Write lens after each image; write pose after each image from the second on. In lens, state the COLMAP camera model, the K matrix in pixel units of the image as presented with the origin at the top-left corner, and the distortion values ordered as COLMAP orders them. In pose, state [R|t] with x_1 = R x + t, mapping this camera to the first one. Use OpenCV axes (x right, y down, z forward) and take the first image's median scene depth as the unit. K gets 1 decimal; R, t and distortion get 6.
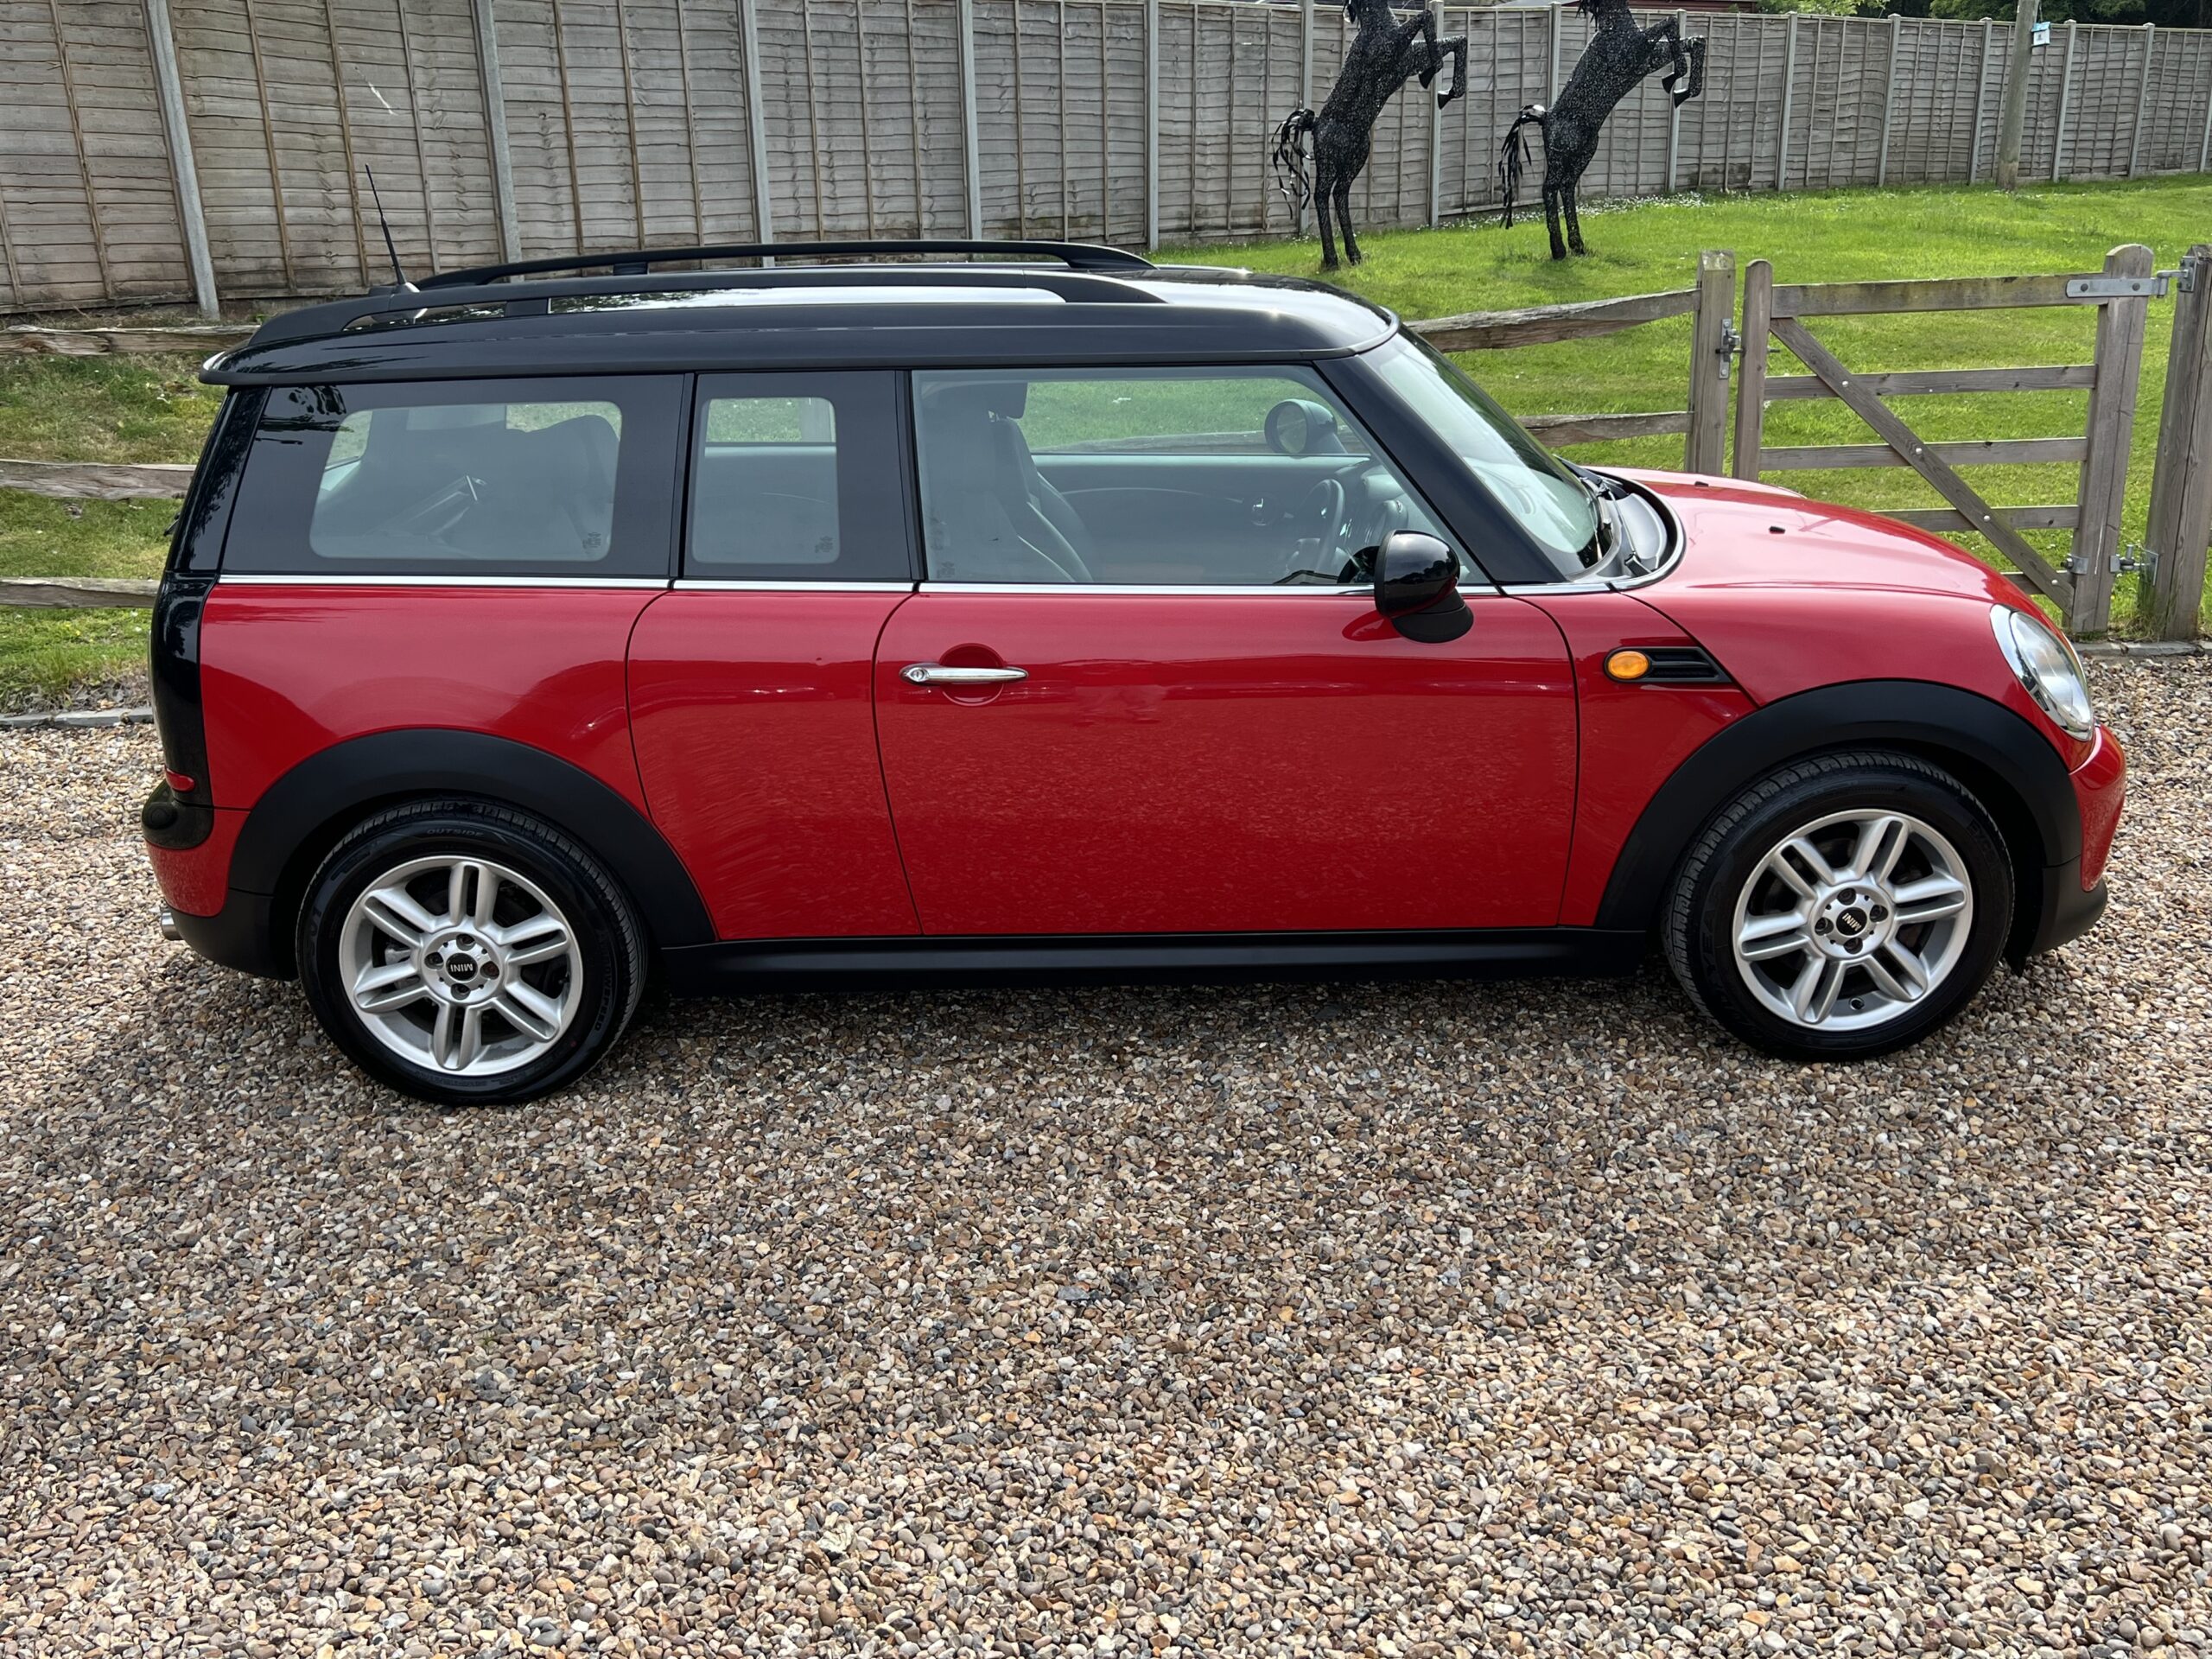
lens RADIAL K [[1945.1, 0, 1106.0], [0, 1945.1, 829.5], [0, 0, 1]] dist [0.047520, -0.047224]
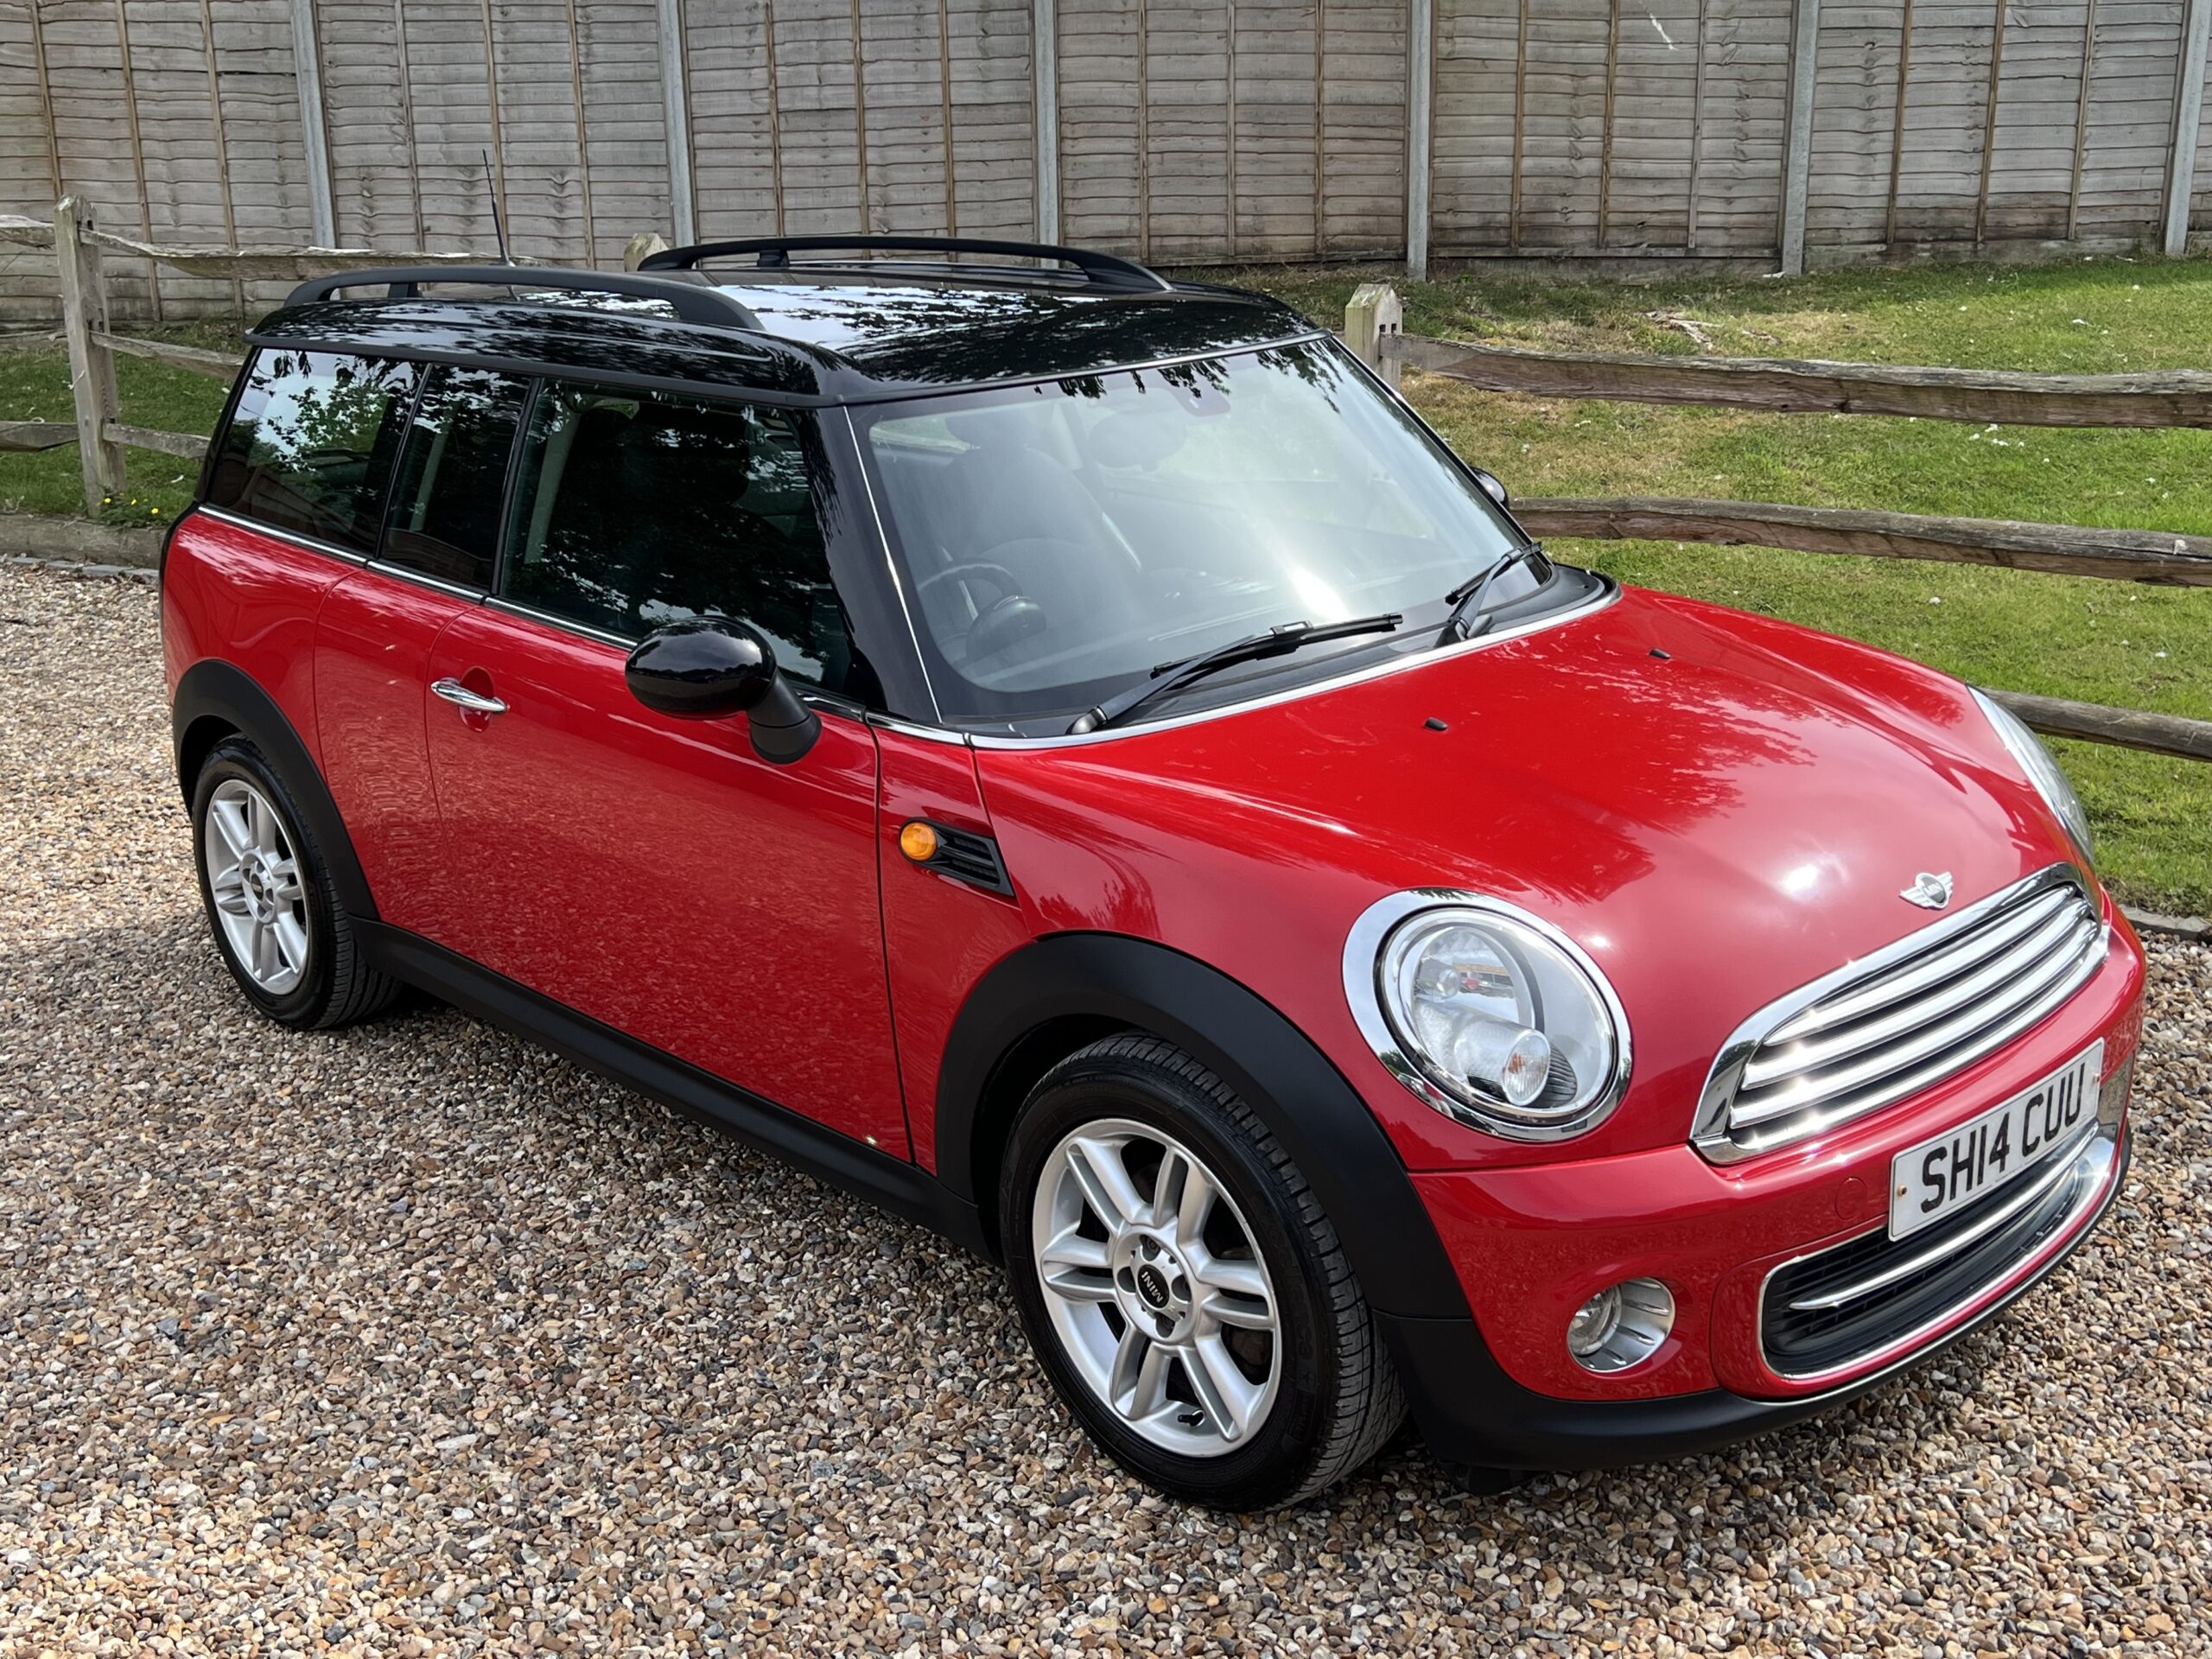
lens RADIAL K [[2427.2, 0, 1106.0], [0, 2427.2, 829.5], [0, 0, 1]] dist [0.126637, -0.310456]
pose [[0.674770, 0.211020, -0.707217, 1.105235], [-0.232040, 0.970317, 0.068130, -0.190919], [0.700602, 0.118130, 0.703706, 0.436825]]
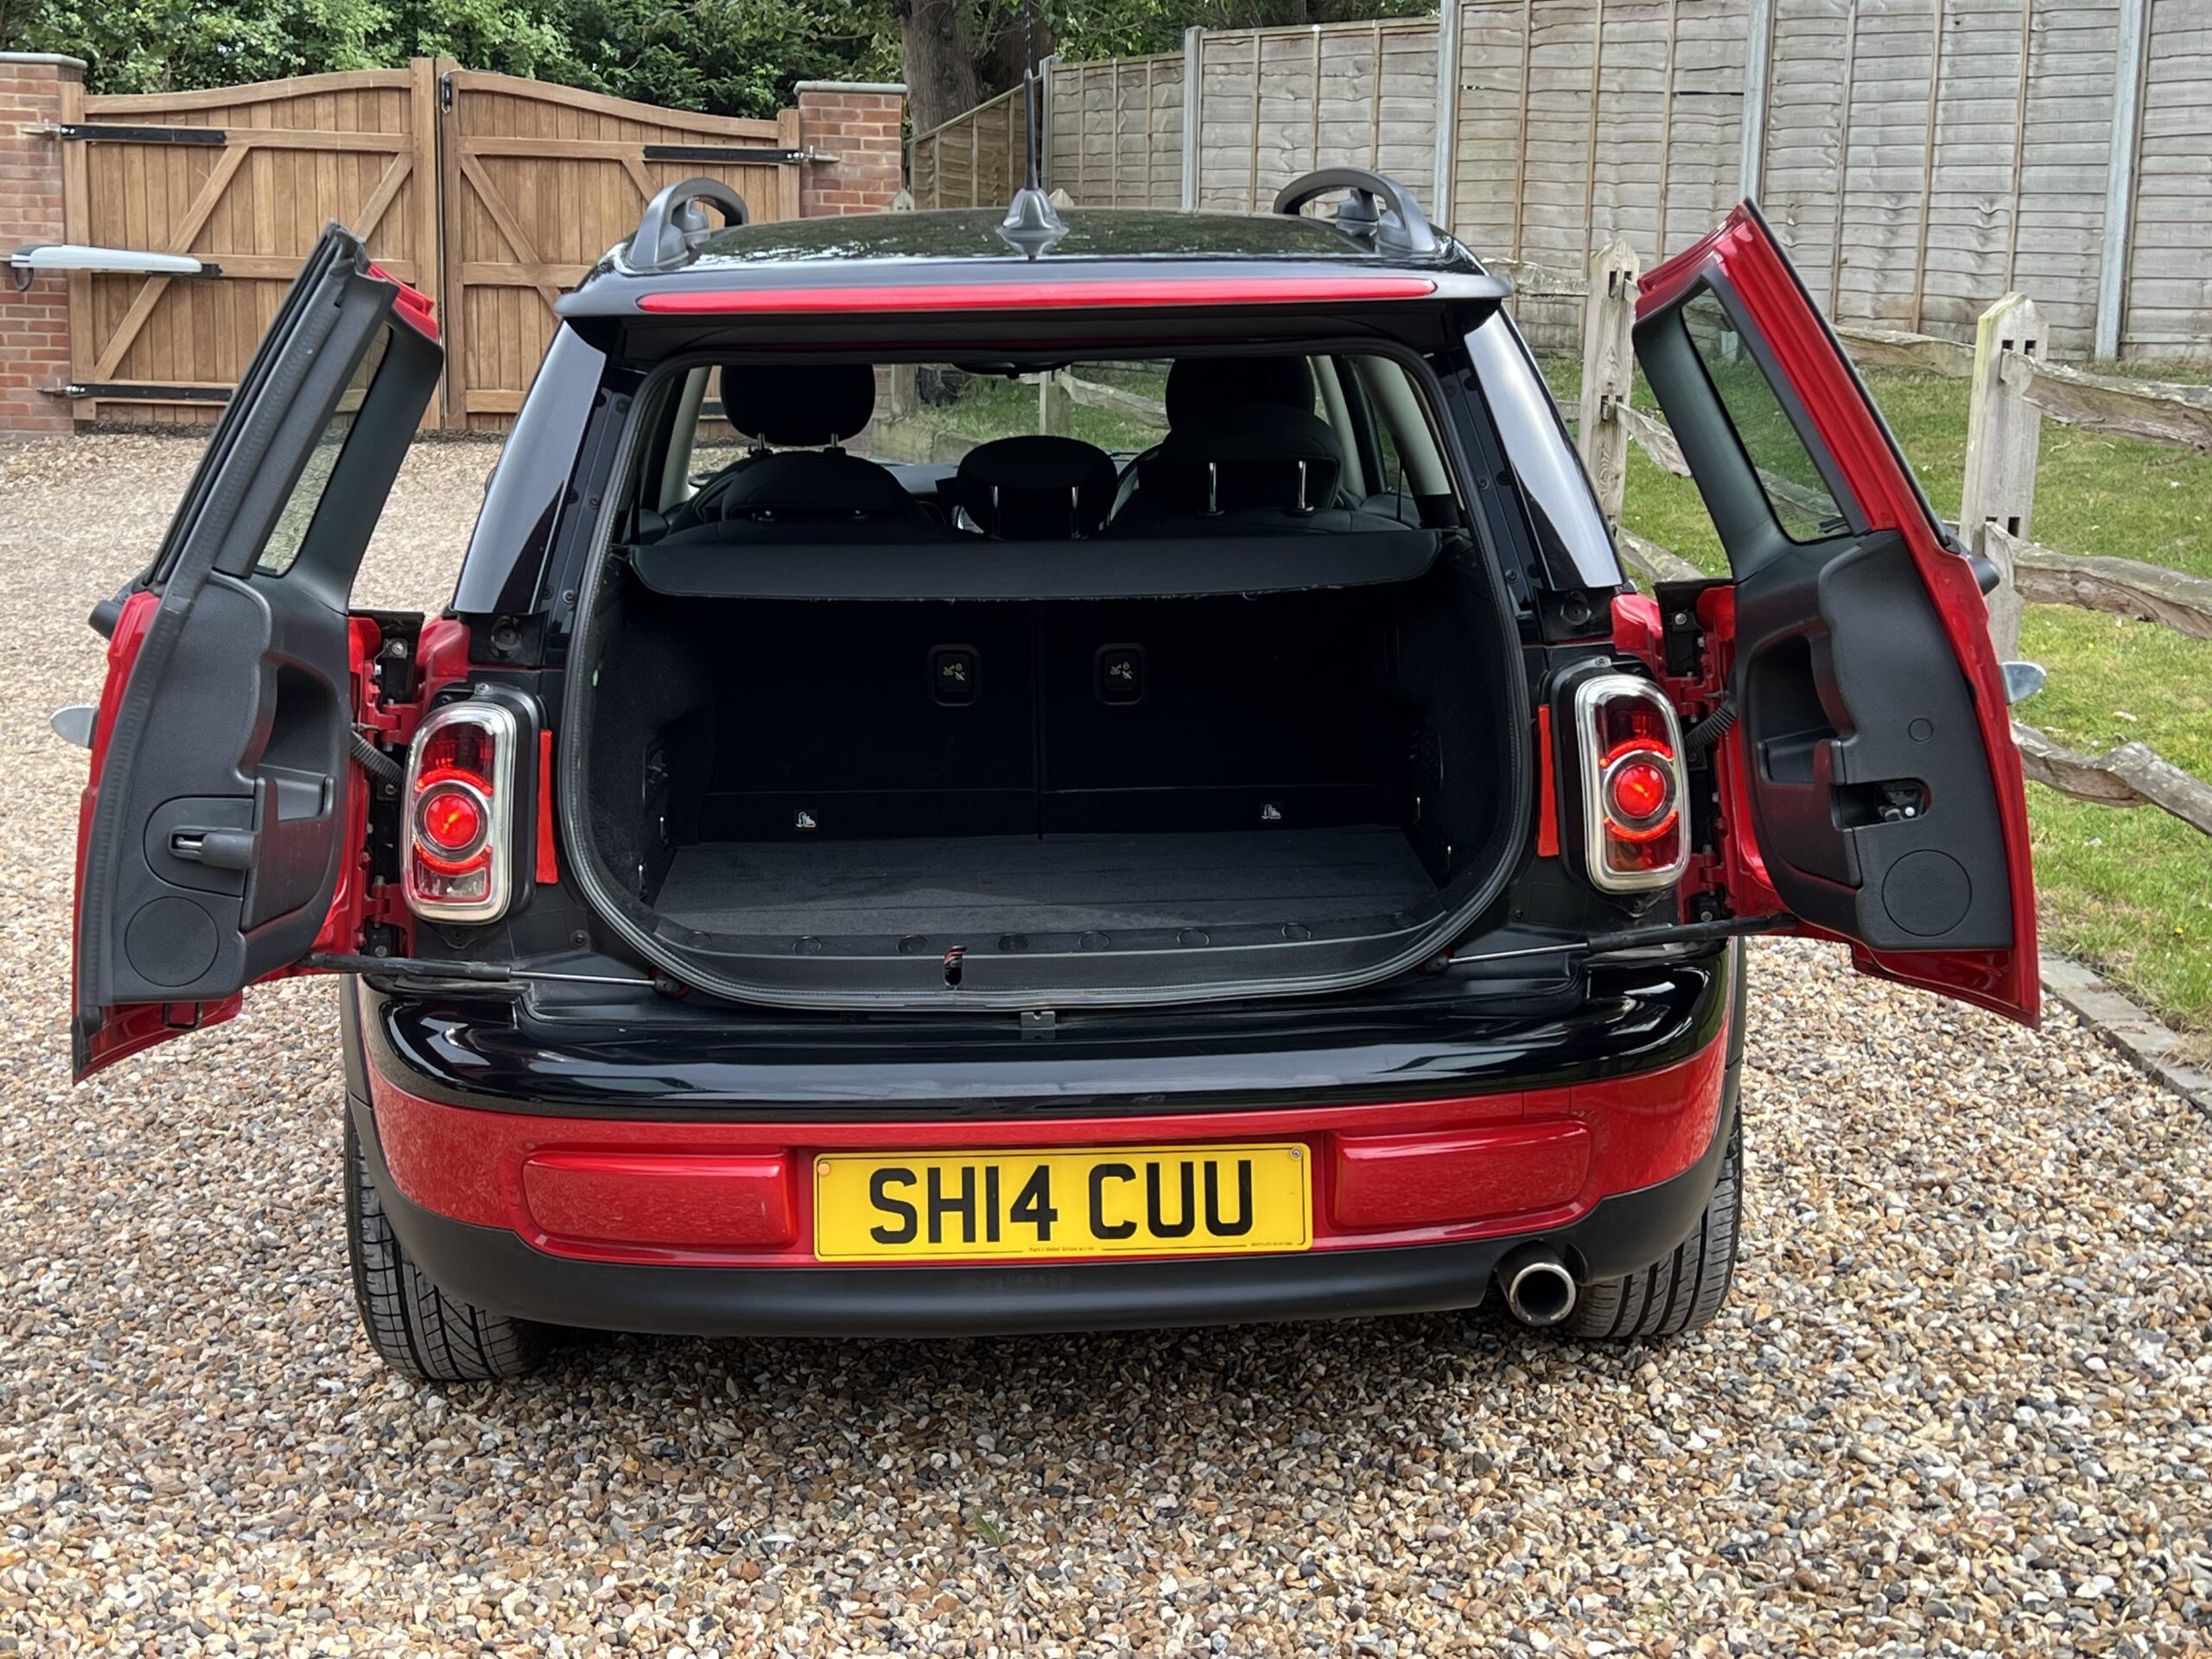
lens RADIAL K [[2788.9, 0, 1106.0], [0, 2788.9, 829.5], [0, 0, 1]] dist [0.155024, -0.428378]
pose [[0.008017, 0.235769, -0.971776, 1.559061], [-0.323433, 0.920182, 0.220583, -0.418086], [0.946217, 0.312536, 0.083633, 1.291363]]
